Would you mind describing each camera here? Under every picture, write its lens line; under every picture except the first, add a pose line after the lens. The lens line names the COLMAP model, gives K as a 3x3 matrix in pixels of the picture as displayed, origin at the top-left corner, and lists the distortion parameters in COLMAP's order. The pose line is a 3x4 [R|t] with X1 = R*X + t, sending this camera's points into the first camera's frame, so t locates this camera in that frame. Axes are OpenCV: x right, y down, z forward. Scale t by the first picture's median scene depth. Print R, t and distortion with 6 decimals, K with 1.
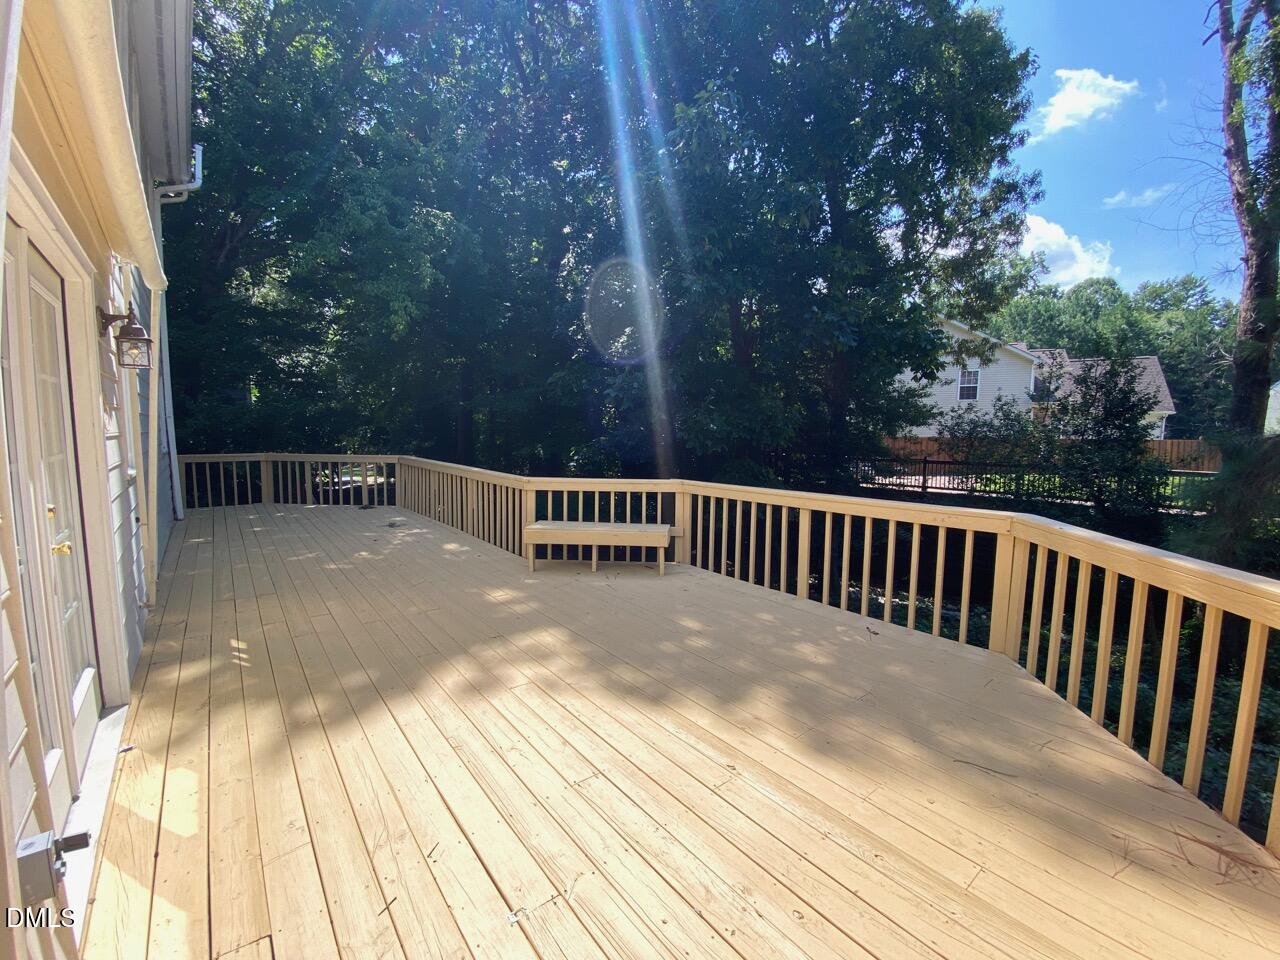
lens RADIAL K [[517.9, 0, 636.1], [0, 517.9, 480.2], [0, 0, 1]] dist [-0.000273, -0.000138]
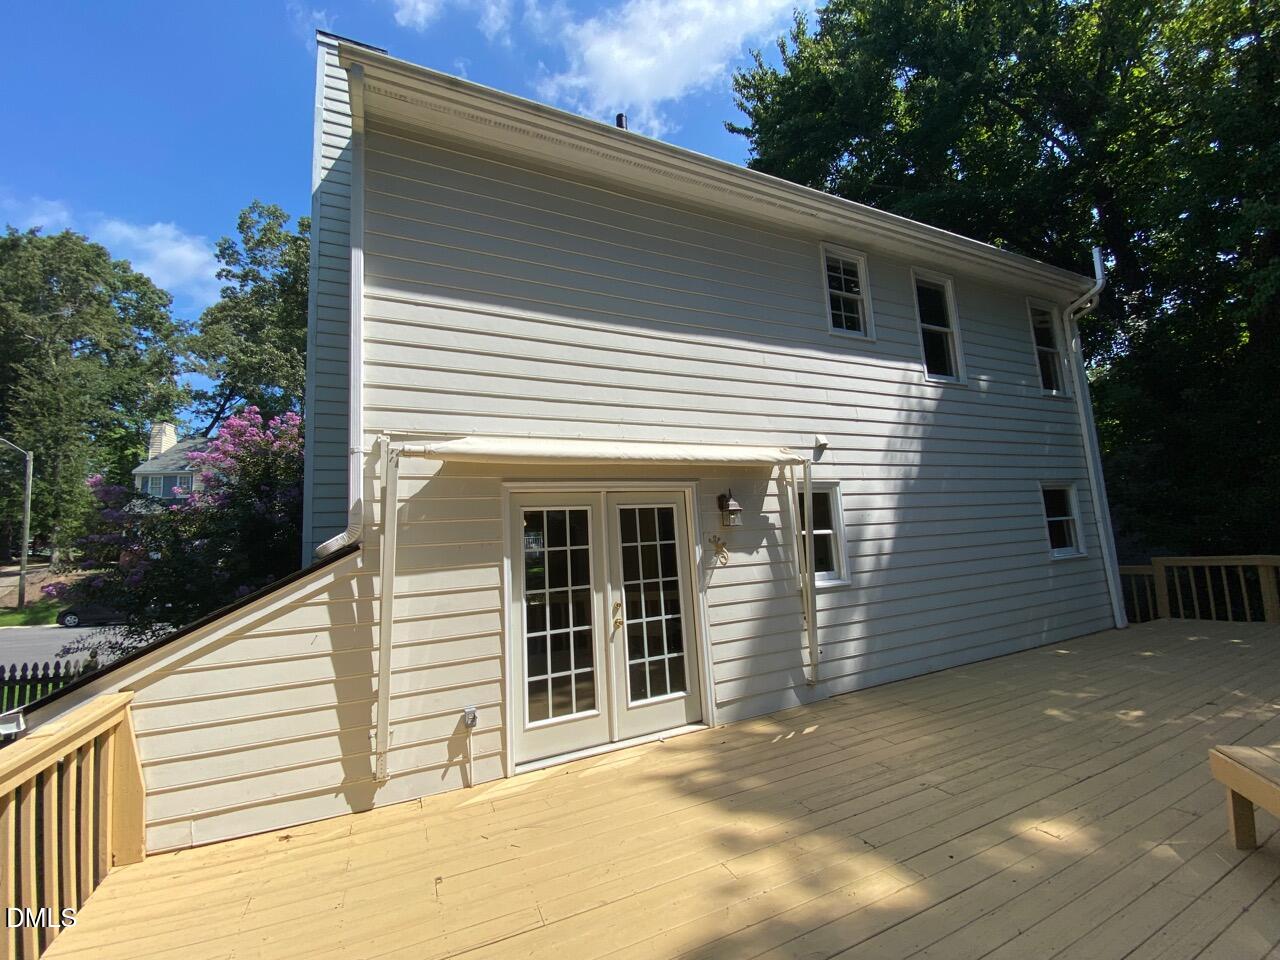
lens RADIAL K [[517.9, 0, 636.1], [0, 517.9, 480.2], [0, 0, 1]] dist [-0.000273, -0.000138]
pose [[-0.276767, -0.129131, -0.952221, 0.611989], [-0.021600, 0.991515, -0.128181, -0.112312], [0.960694, -0.014908, -0.277208, 0.922992]]
